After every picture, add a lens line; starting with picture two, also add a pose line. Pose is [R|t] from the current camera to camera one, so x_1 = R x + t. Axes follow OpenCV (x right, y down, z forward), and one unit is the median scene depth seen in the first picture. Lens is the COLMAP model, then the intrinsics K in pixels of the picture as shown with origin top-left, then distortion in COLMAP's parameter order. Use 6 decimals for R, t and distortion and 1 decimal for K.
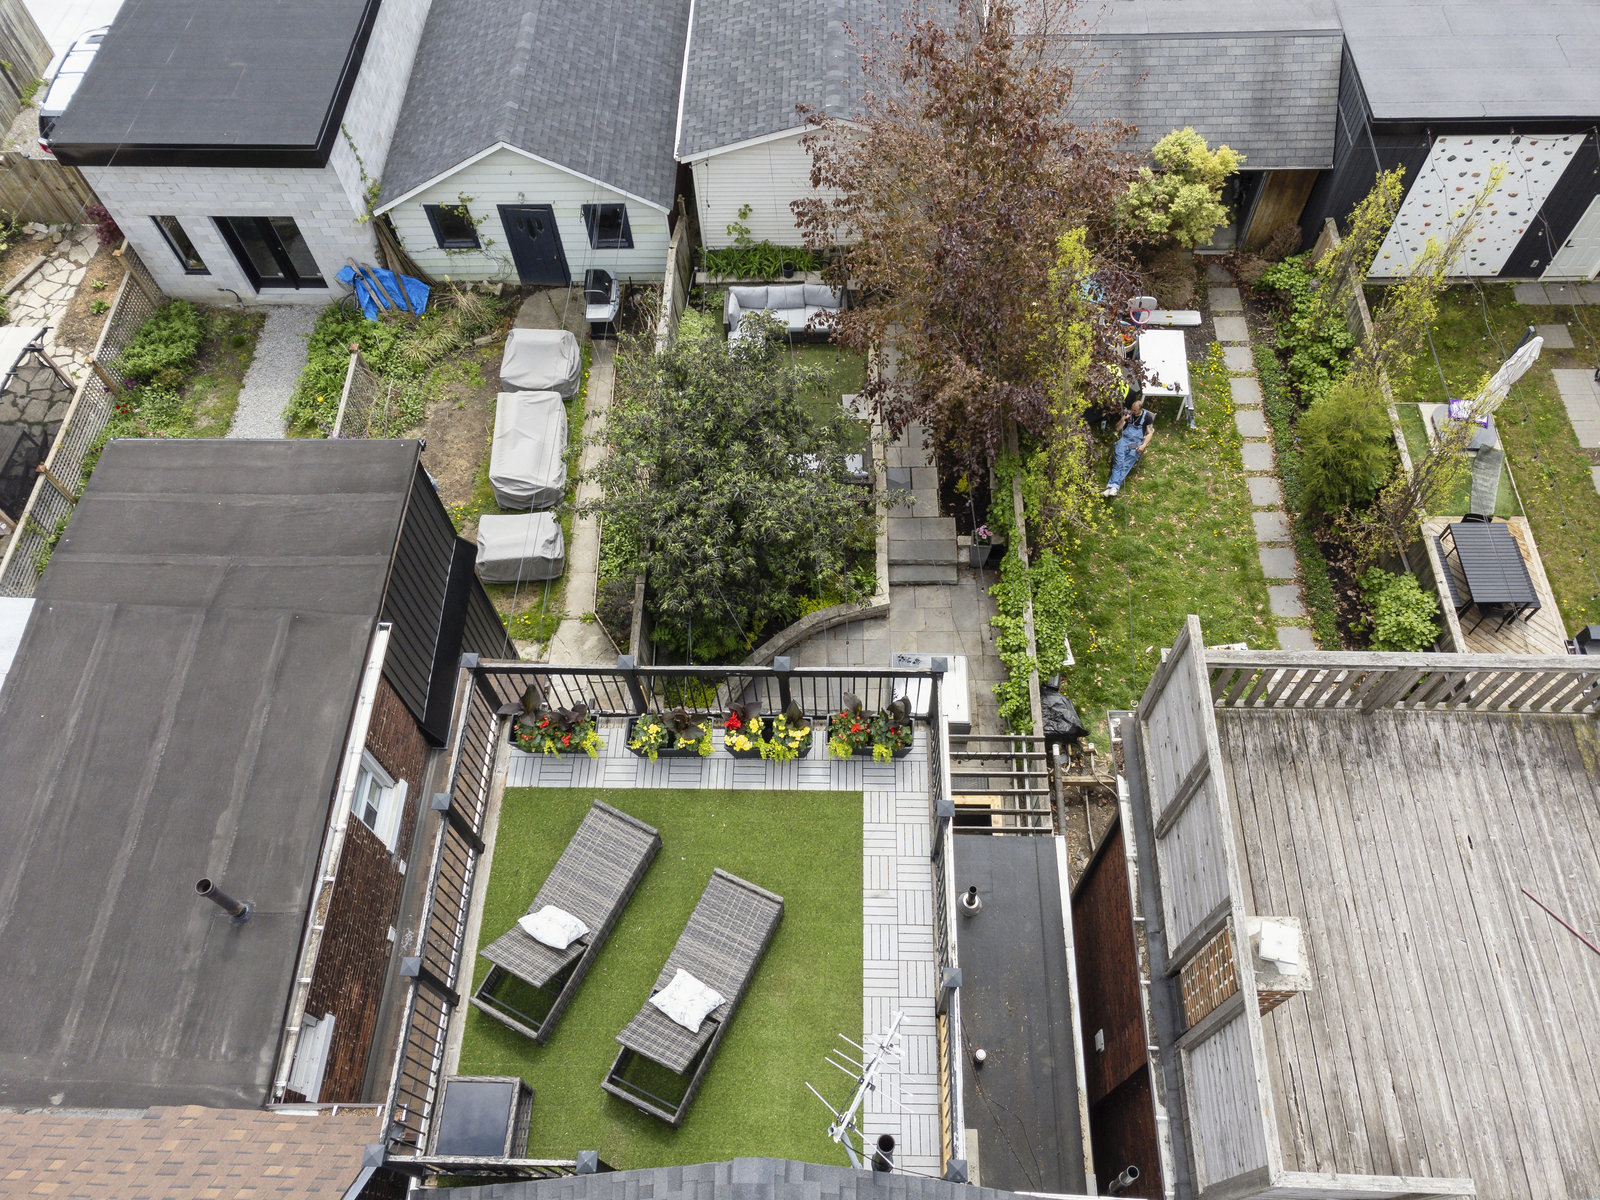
lens RADIAL K [[1184.4, 0, 800.0], [0, 1184.4, 600.0], [0, 0, 1]] dist [0.018546, 0.008809]
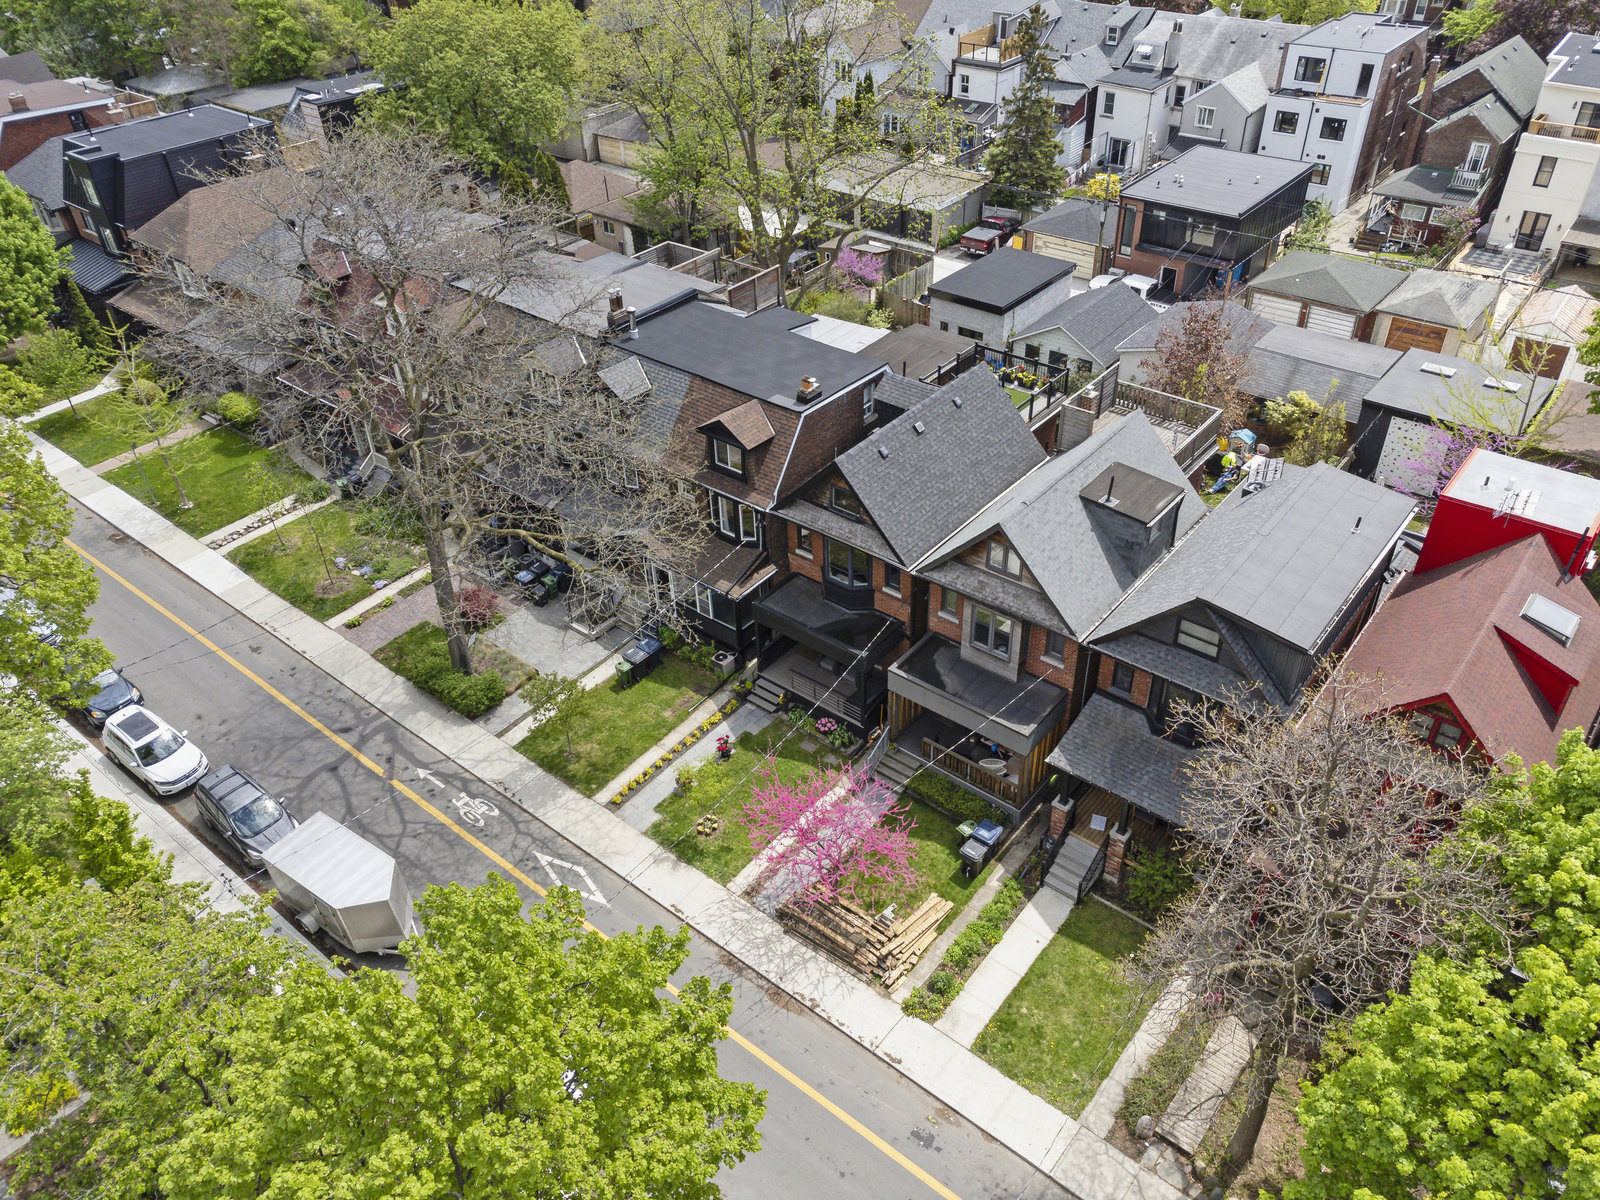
lens RADIAL K [[1184.4, 0, 800.0], [0, 1184.4, 600.0], [0, 0, 1]] dist [0.018546, 0.008809]
pose [[0.790103, 0.380060, -0.480928, 0.876871], [-0.530898, 0.816476, -0.226967, 1.133214], [0.306405, 0.434651, 0.846873, -1.321616]]
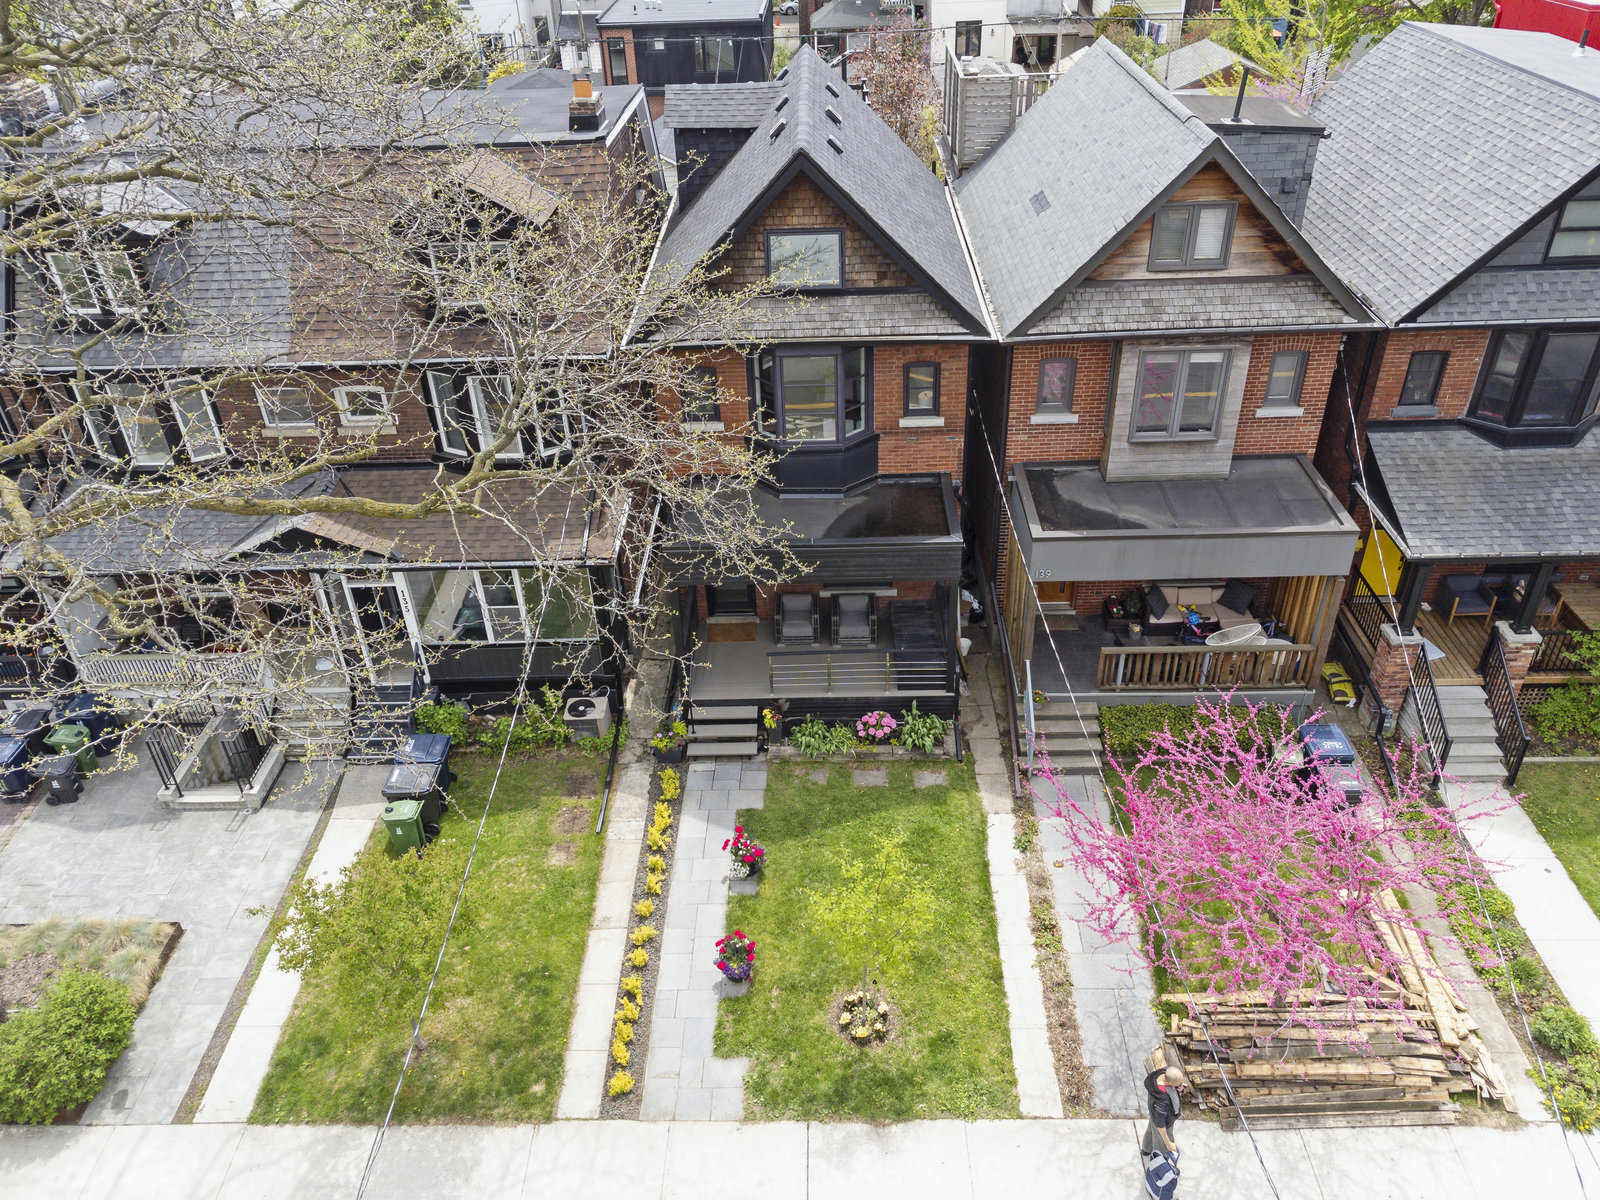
lens RADIAL K [[1190.7, 0, 800.0], [0, 1190.7, 600.0], [0, 0, 1]] dist [0.003917, 0.002049]
pose [[0.999898, 0.001240, 0.014253, -0.037584], [0.005063, 0.901116, -0.433548, 1.170207], [-0.013382, 0.433575, 0.901018, -0.489629]]
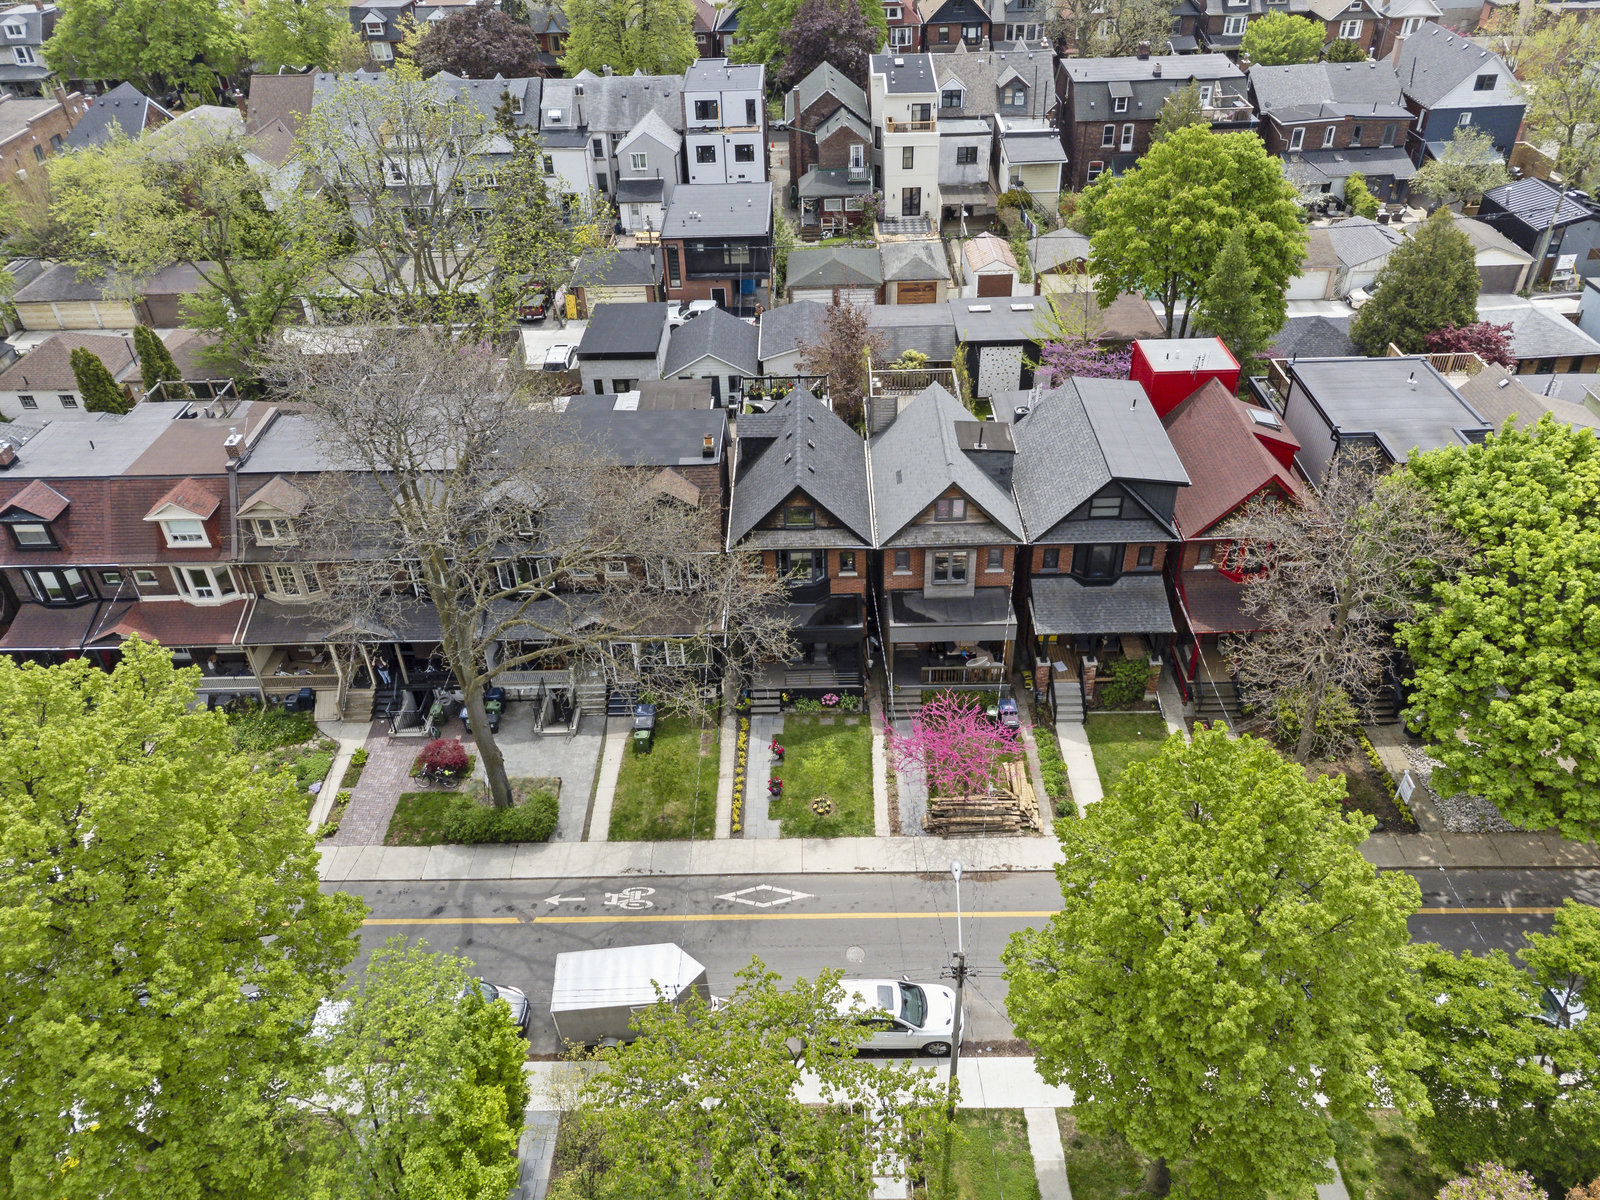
lens RADIAL K [[1184.4, 0, 800.0], [0, 1184.4, 600.0], [0, 0, 1]] dist [0.018546, 0.008809]
pose [[0.999700, -0.003022, 0.024295, -0.075958], [0.012409, 0.917986, -0.396419, 1.592211], [-0.021105, 0.396602, 0.917748, -1.809430]]
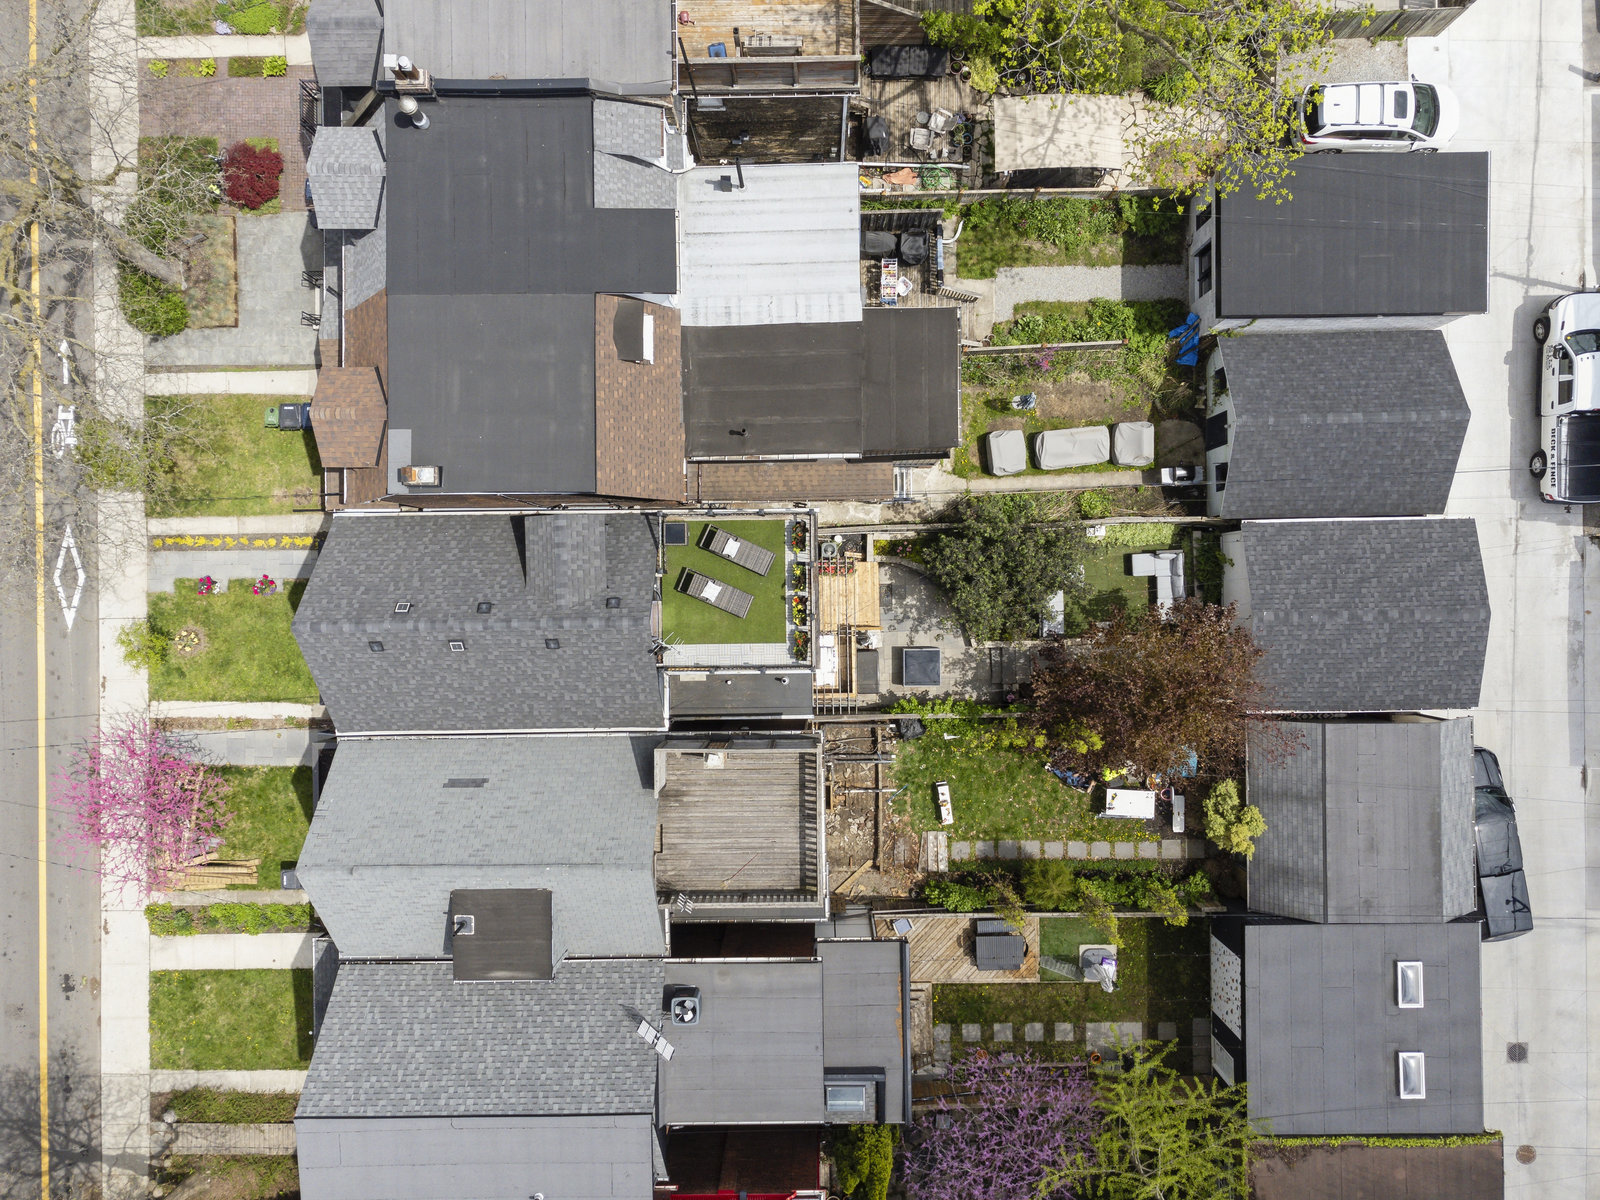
lens RADIAL K [[1190.7, 0, 800.0], [0, 1190.7, 600.0], [0, 0, 1]] dist [0.003917, 0.002049]
pose [[0.037213, 0.998476, 0.040752, -0.088360], [-0.860532, 0.011286, 0.509272, -0.703264], [0.508036, -0.054020, 0.859640, -0.778802]]
